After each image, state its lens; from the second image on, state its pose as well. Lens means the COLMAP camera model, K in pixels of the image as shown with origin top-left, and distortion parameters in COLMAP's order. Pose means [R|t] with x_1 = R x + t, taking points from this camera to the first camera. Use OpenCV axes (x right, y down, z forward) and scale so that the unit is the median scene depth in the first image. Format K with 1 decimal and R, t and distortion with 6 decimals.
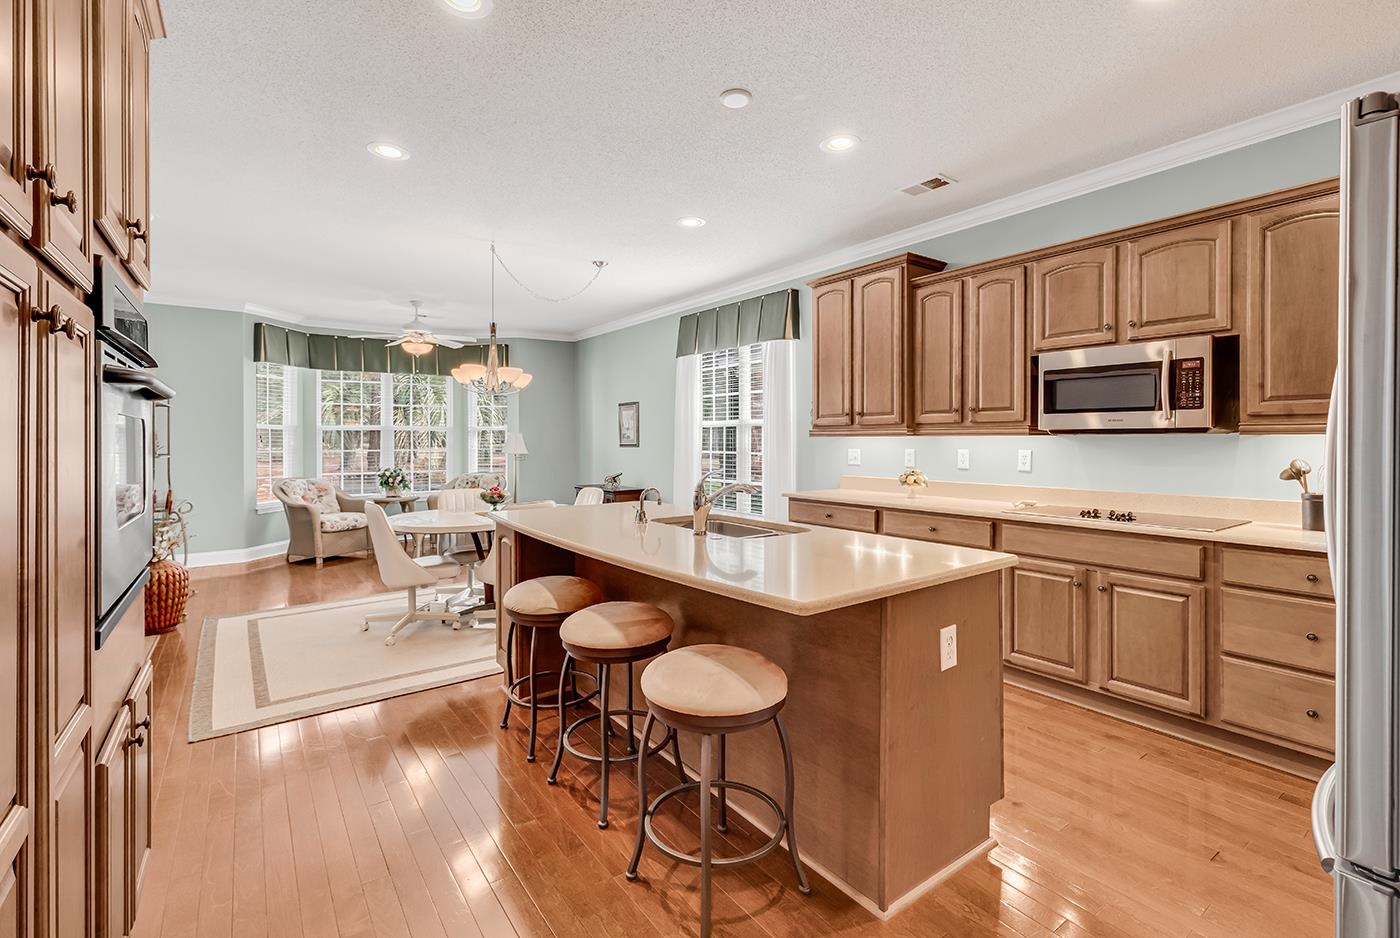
lens RADIAL K [[642.5, 0, 736.3], [0, 642.5, 441.6], [0, 0, 1]] dist [0.000969, -0.000294]
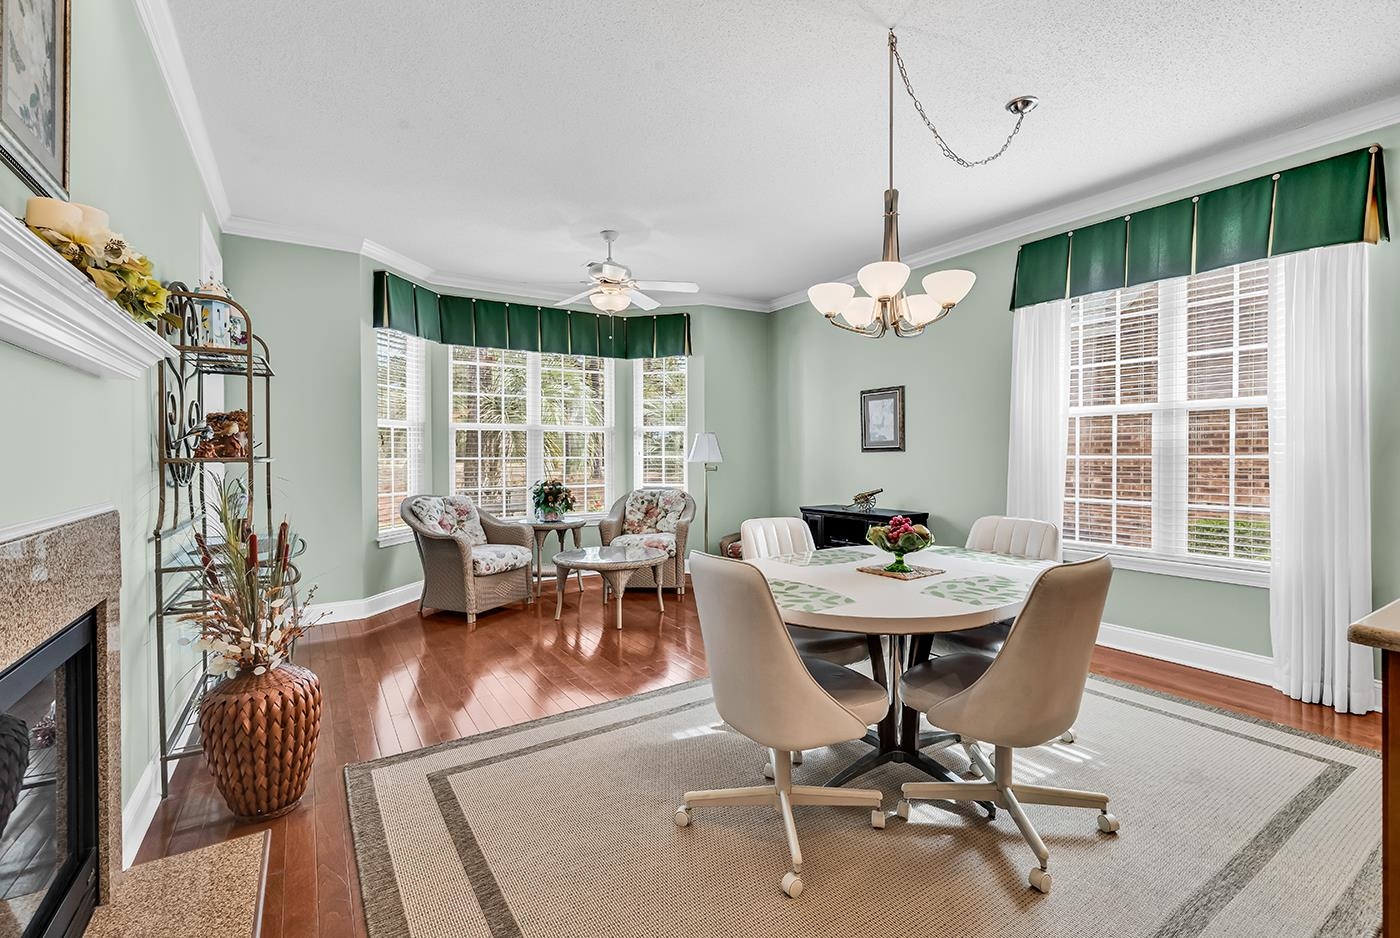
lens RADIAL K [[642.2, 0, 741.0], [0, 642.2, 460.1], [0, 0, 1]] dist [0.001557, 0.000294]
pose [[0.998305, -0.001271, -0.058194, -0.519474], [0.001581, 0.999985, 0.005291, 0.025089], [0.058186, -0.005374, 0.998291, 0.544828]]
